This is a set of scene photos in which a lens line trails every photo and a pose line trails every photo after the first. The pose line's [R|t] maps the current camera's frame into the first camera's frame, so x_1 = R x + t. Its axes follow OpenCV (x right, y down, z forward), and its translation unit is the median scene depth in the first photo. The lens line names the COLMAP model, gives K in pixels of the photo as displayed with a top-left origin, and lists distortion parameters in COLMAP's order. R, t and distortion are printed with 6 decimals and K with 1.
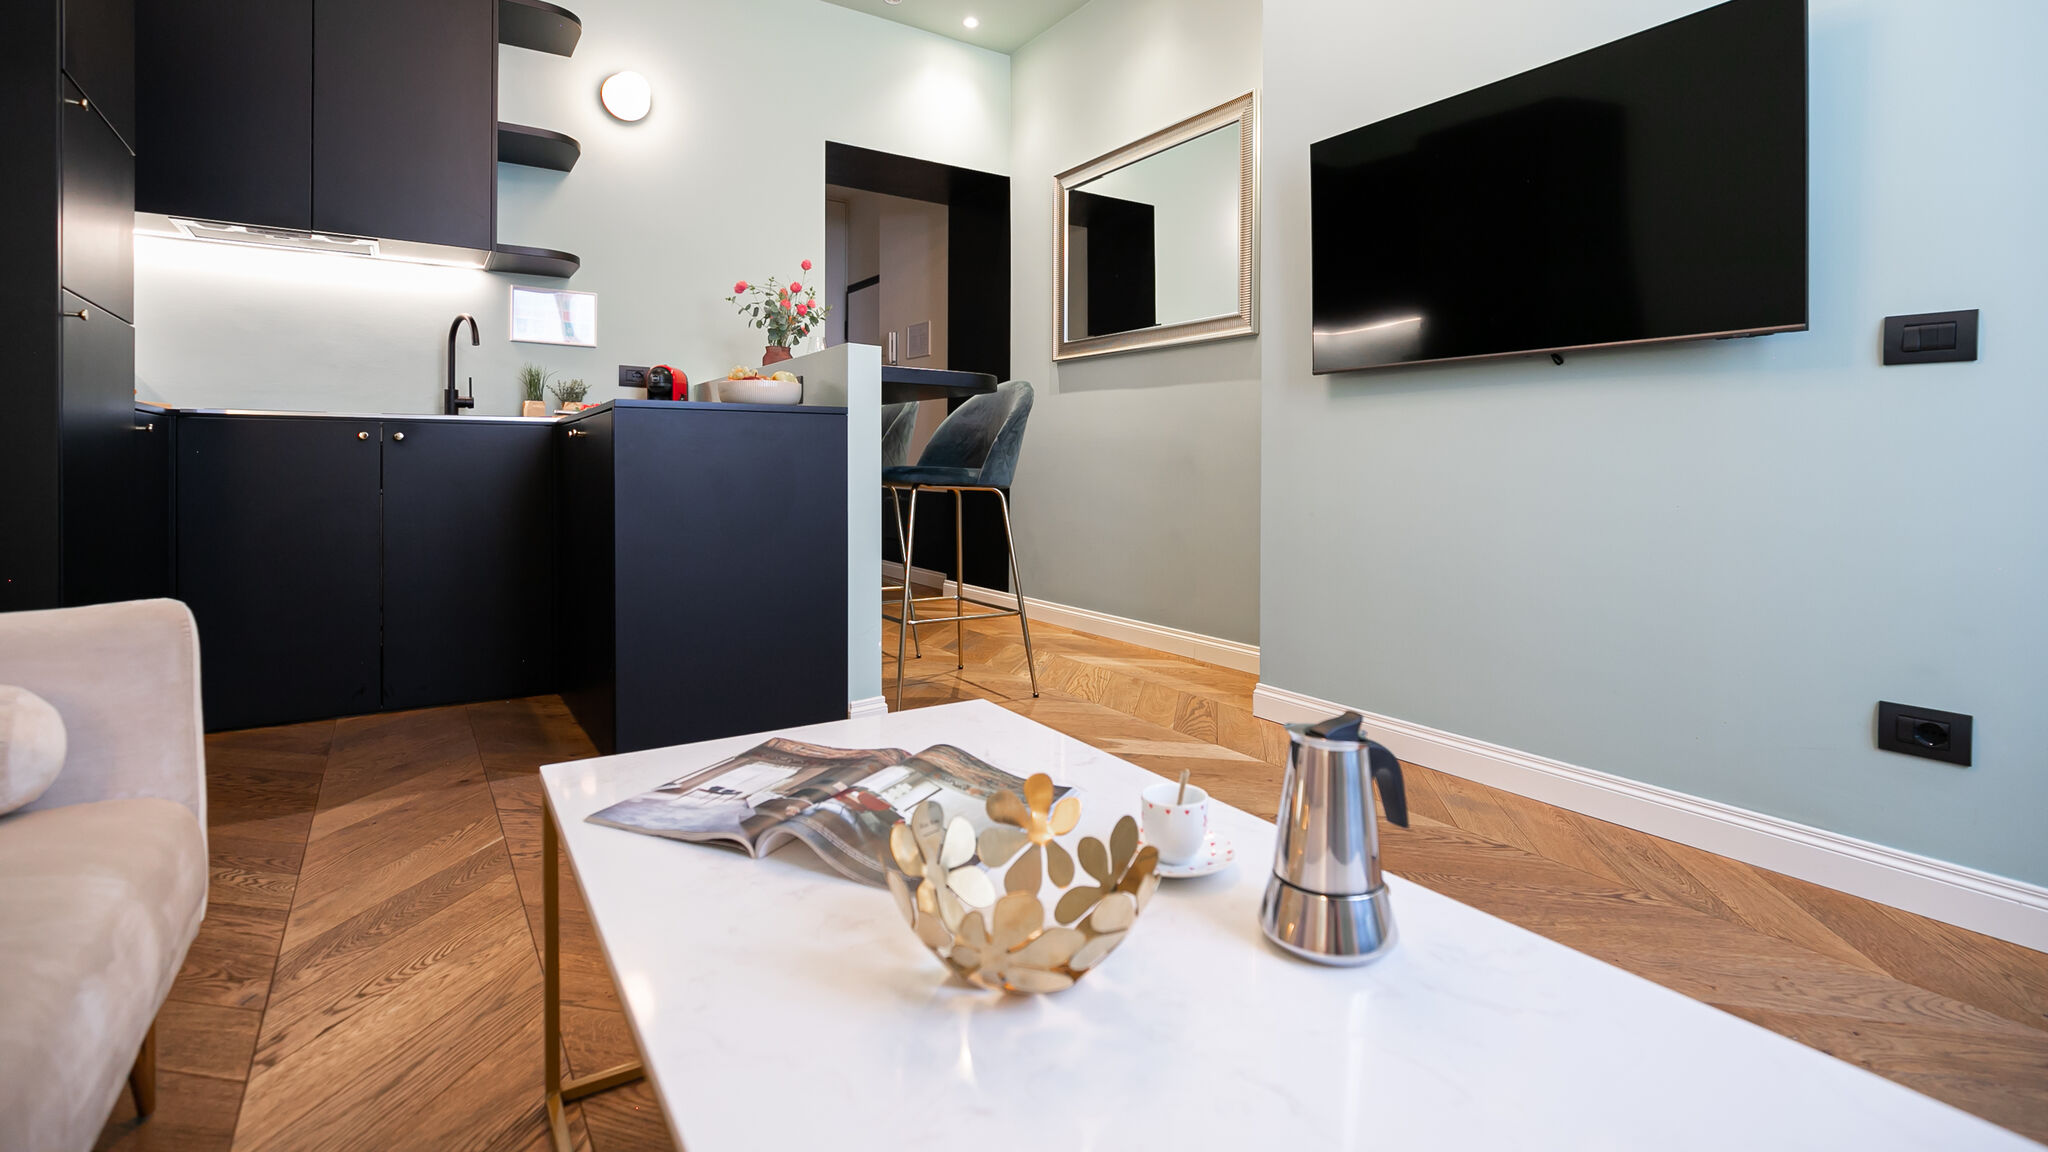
lens RADIAL K [[955.4, 0, 1034.4], [0, 955.4, 462.2], [0, 0, 1]] dist [-0.014990, 0.005062]
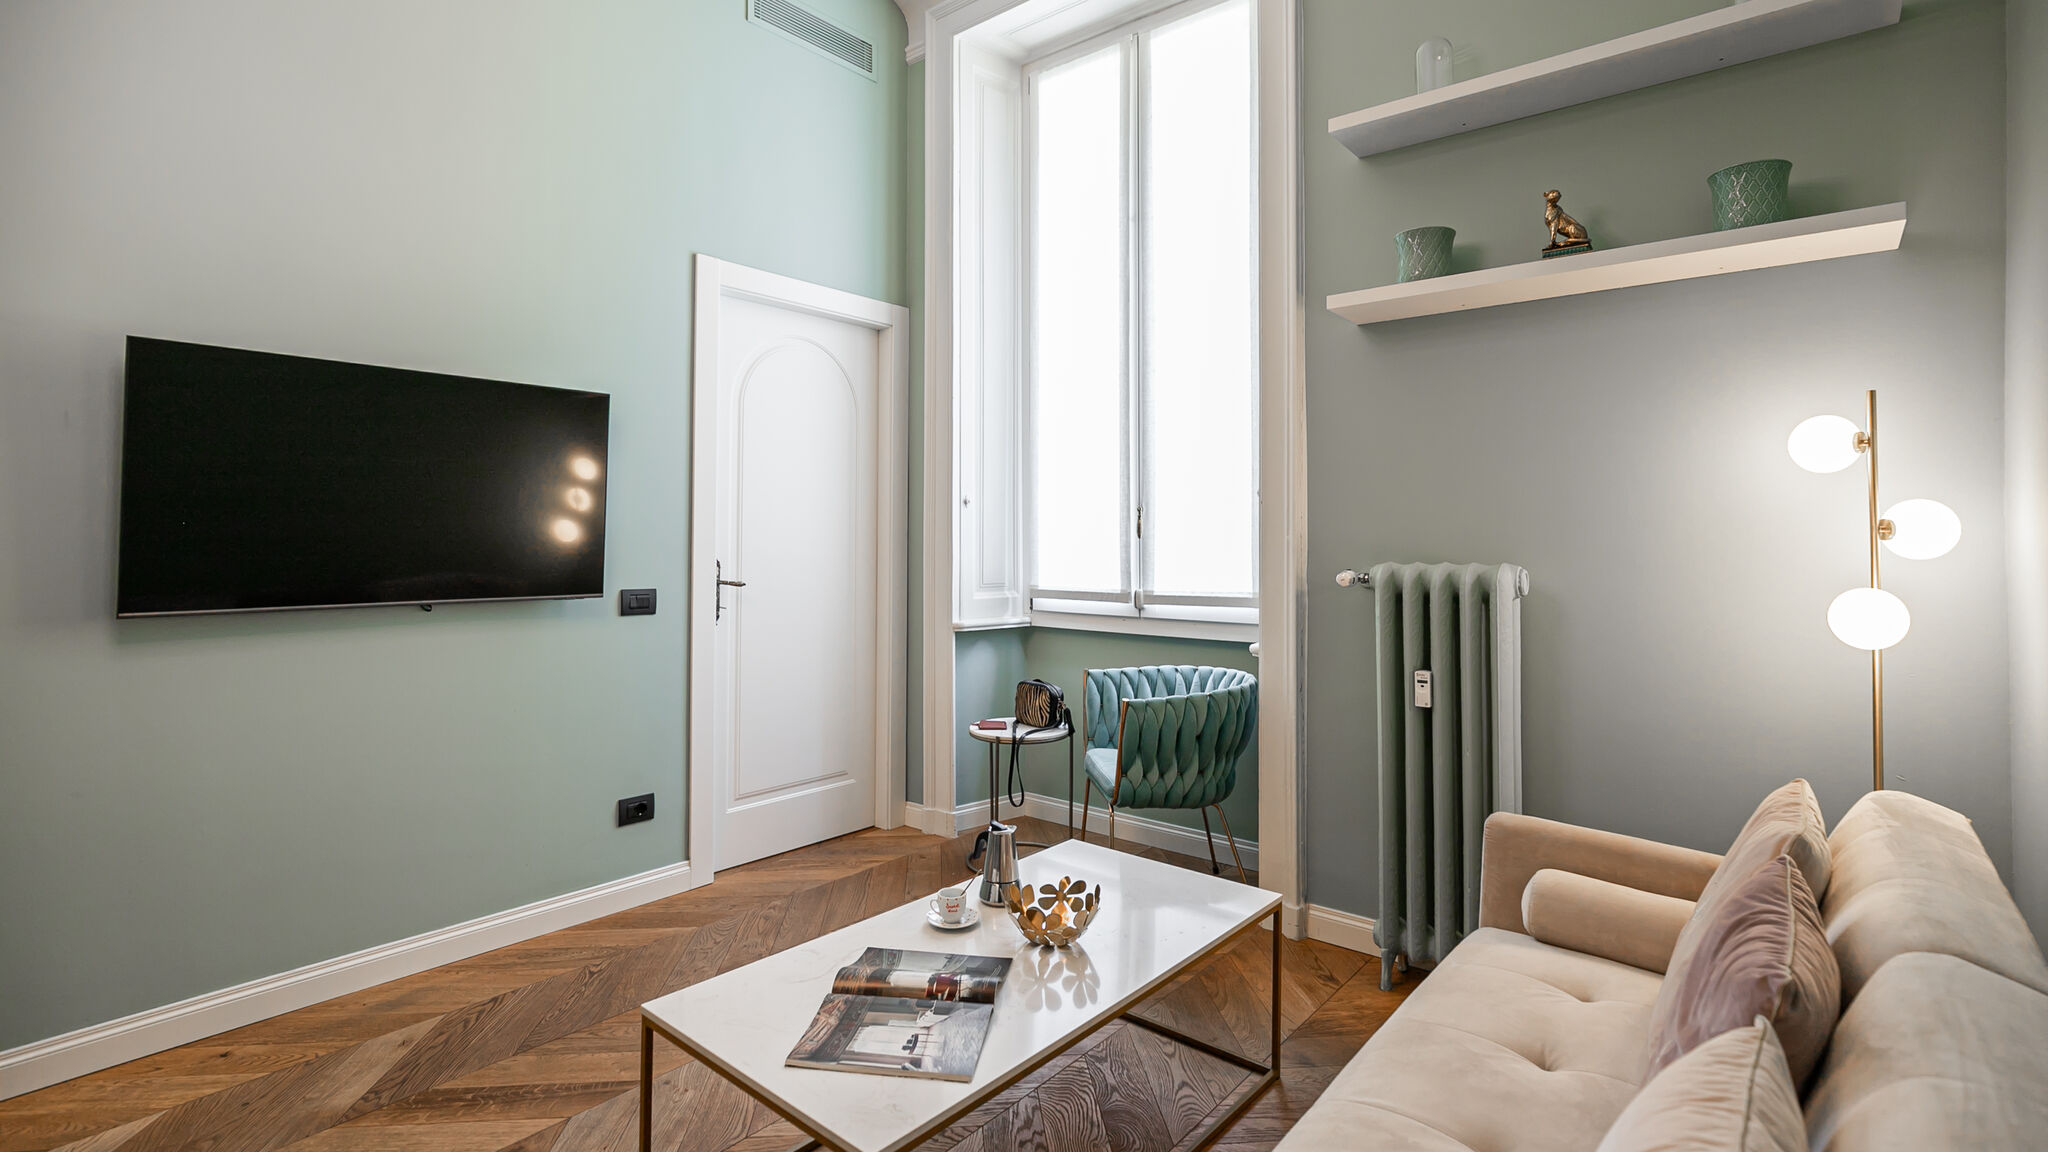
lens RADIAL K [[955.4, 0, 1032.0], [0, 955.4, 522.1], [0, 0, 1]] dist [-0.014990, 0.005062]
pose [[-0.282507, 0.008140, 0.959231, -0.572468], [-0.004994, 0.999938, -0.009956, -0.141524], [-0.959252, -0.007603, -0.282449, 0.397878]]
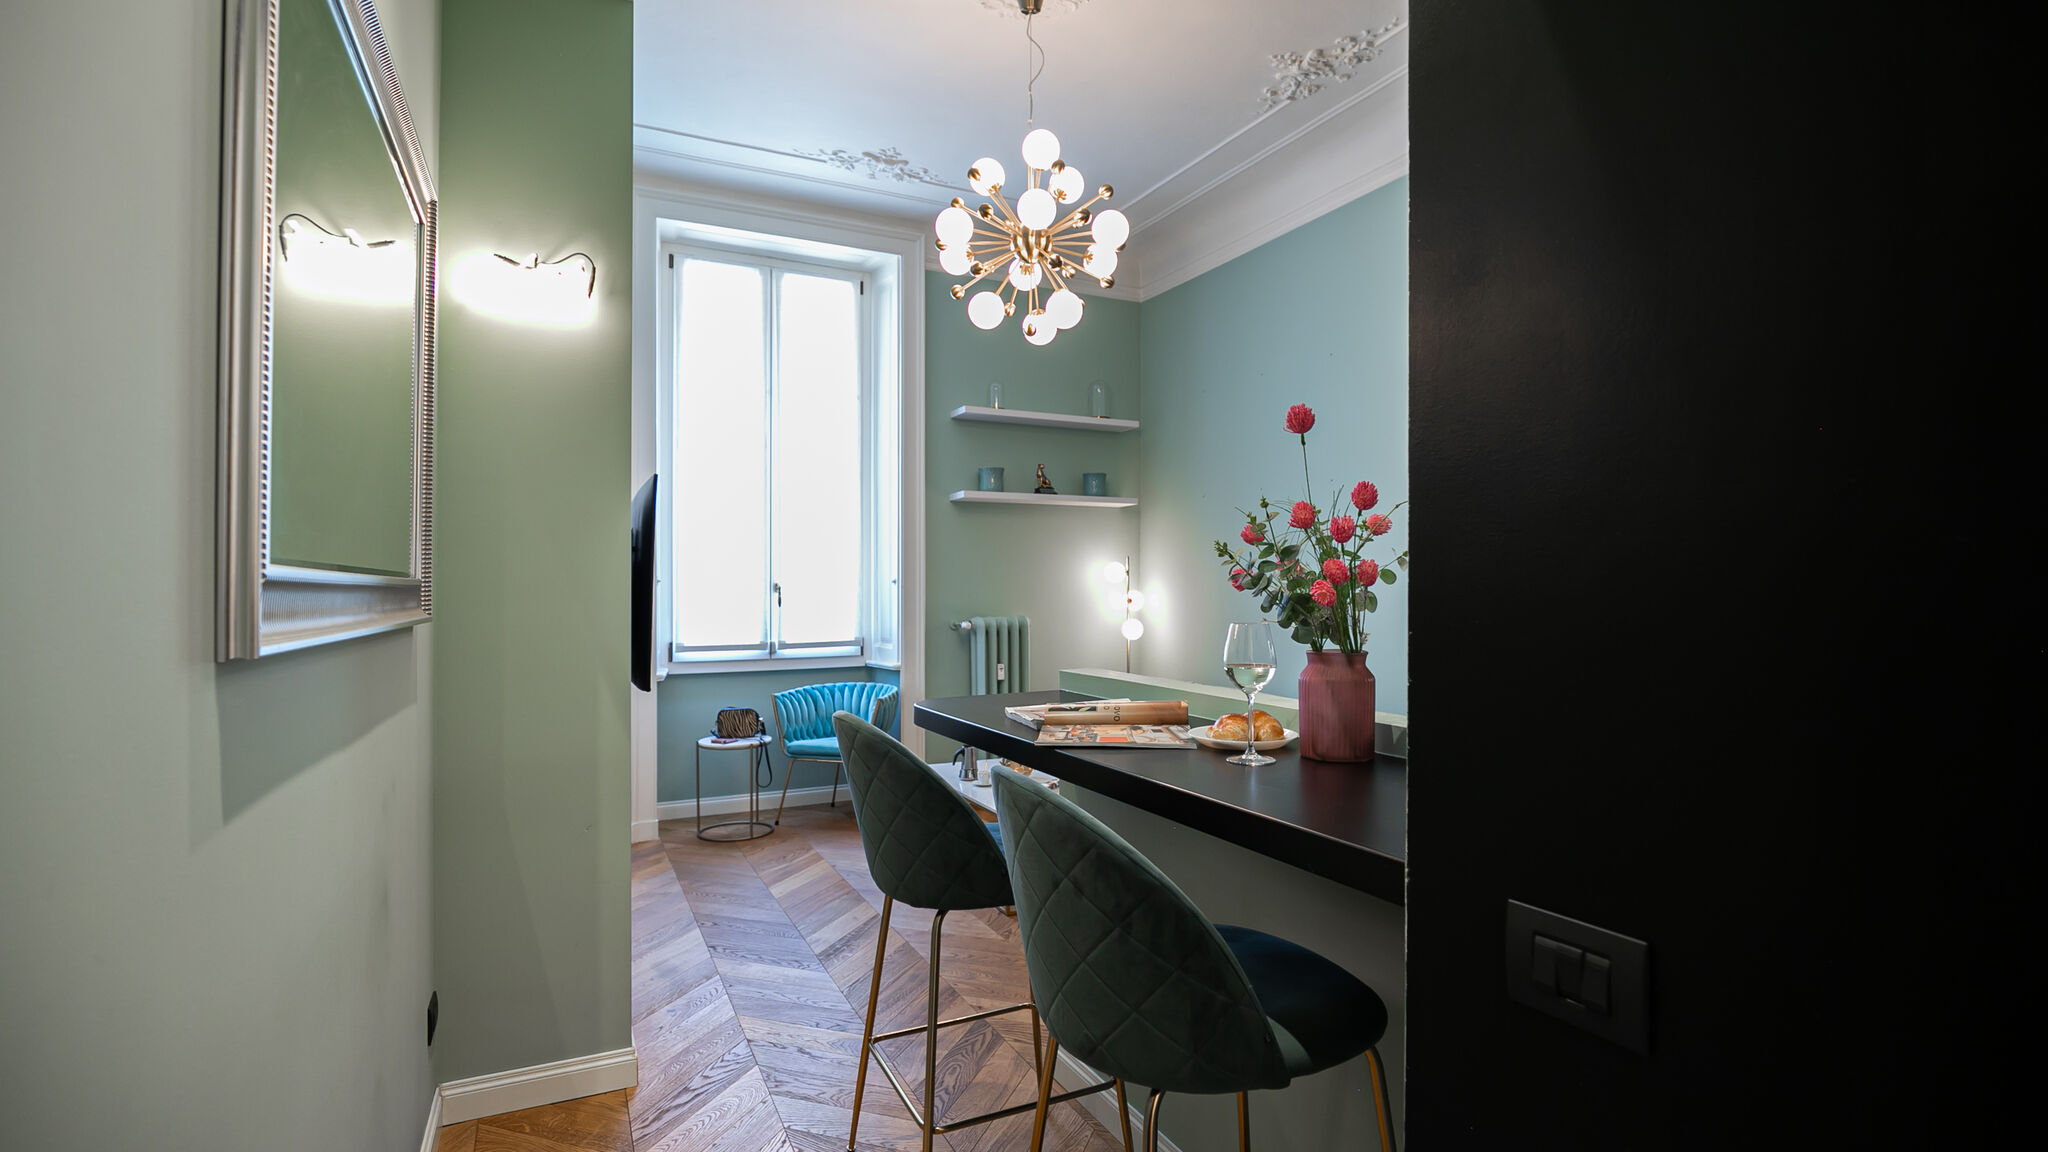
lens RADIAL K [[955.4, 0, 1030.1], [0, 955.4, 579.6], [0, 0, 1]] dist [-0.014990, 0.005062]
pose [[-0.991671, -0.002336, 0.128773, -0.197085], [-0.003282, 0.999969, -0.007135, -0.173628], [-0.128753, -0.007498, -0.991648, 1.632210]]
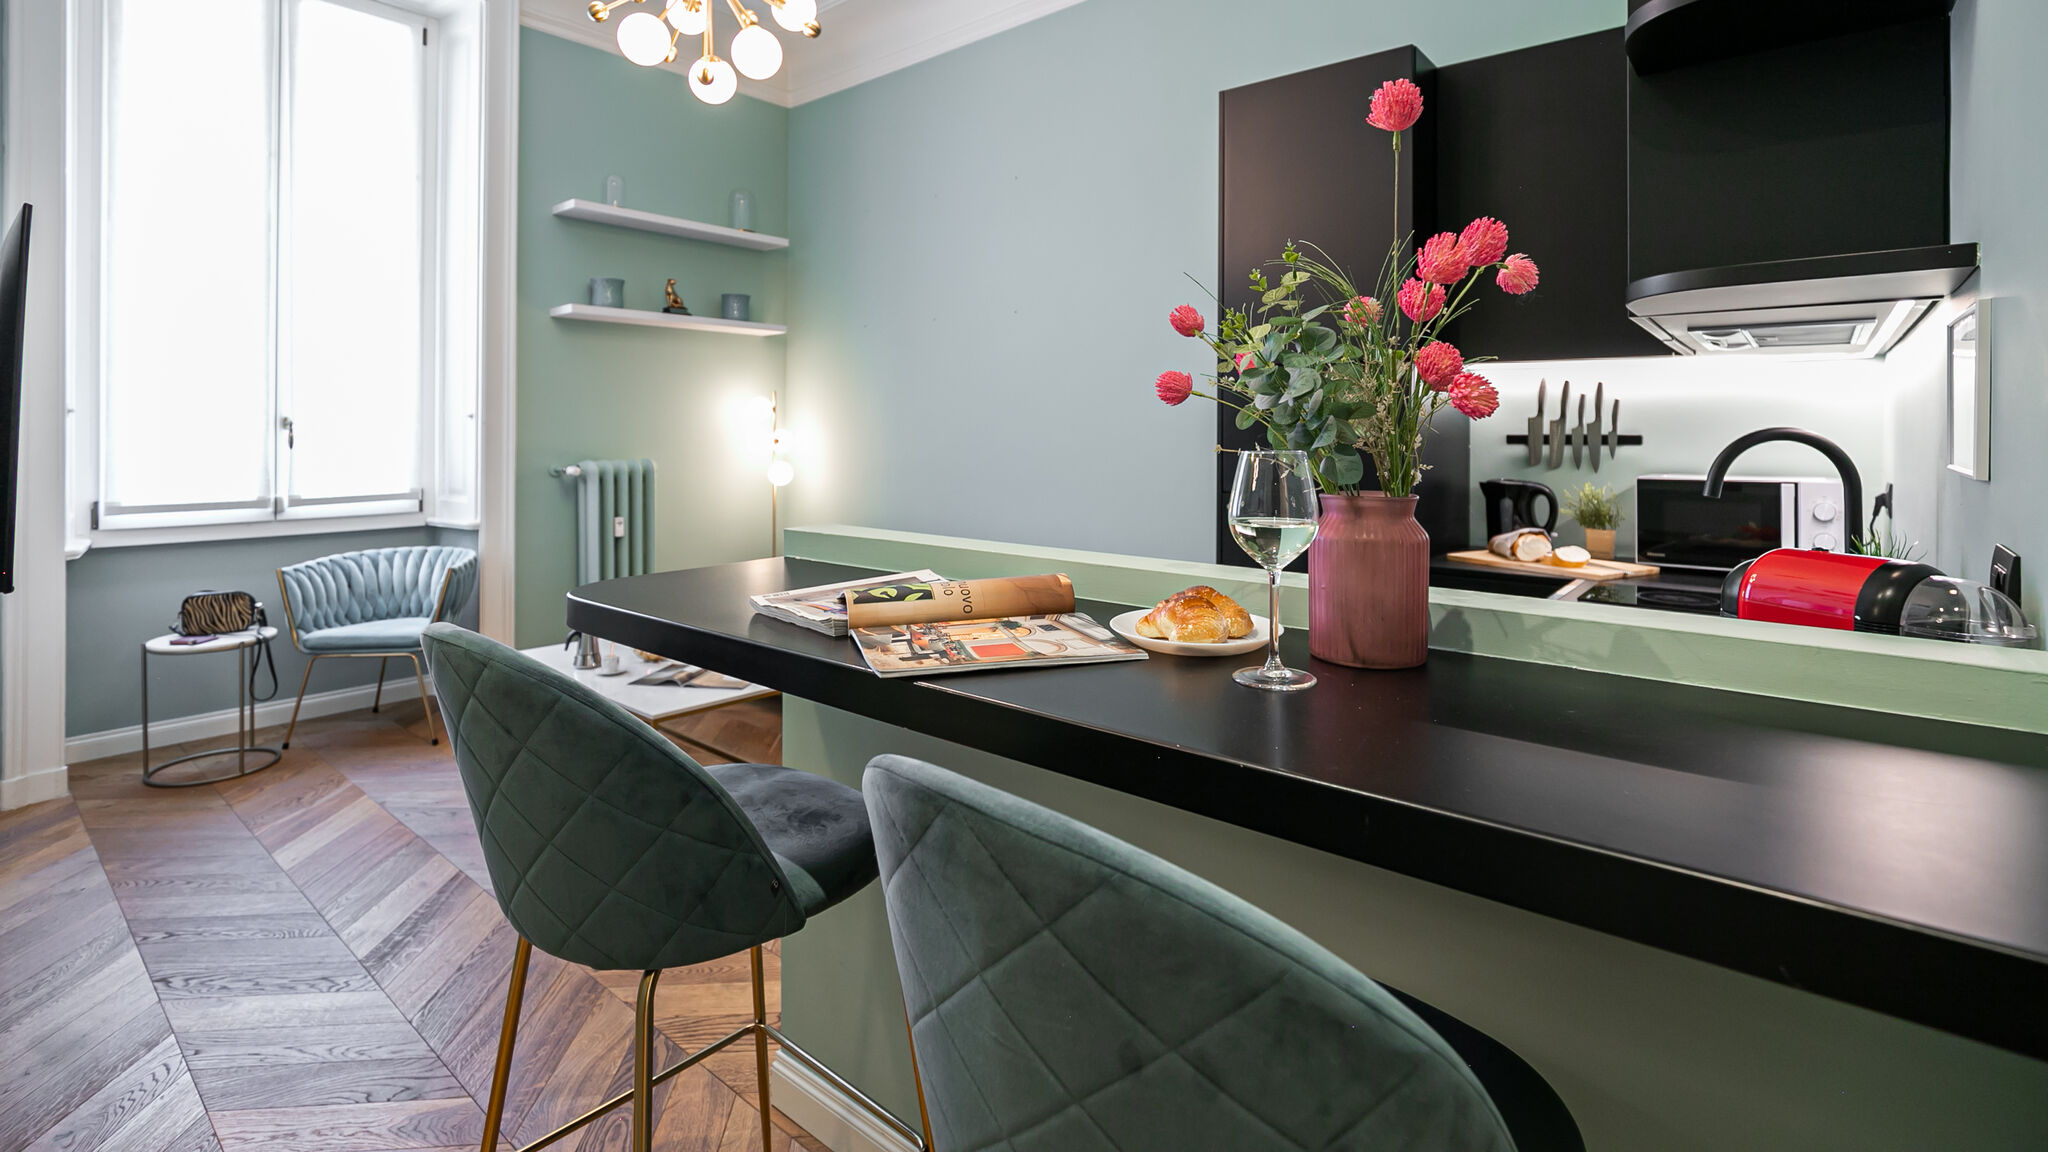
lens RADIAL K [[955.4, 0, 1031.8], [0, 955.4, 427.1], [0, 0, 1]] dist [-0.014990, 0.005062]
pose [[-0.960889, -0.008468, -0.276805, -0.115726], [-0.007303, 0.999960, -0.005241, -0.163000], [0.276839, -0.003015, -0.960912, 1.444621]]
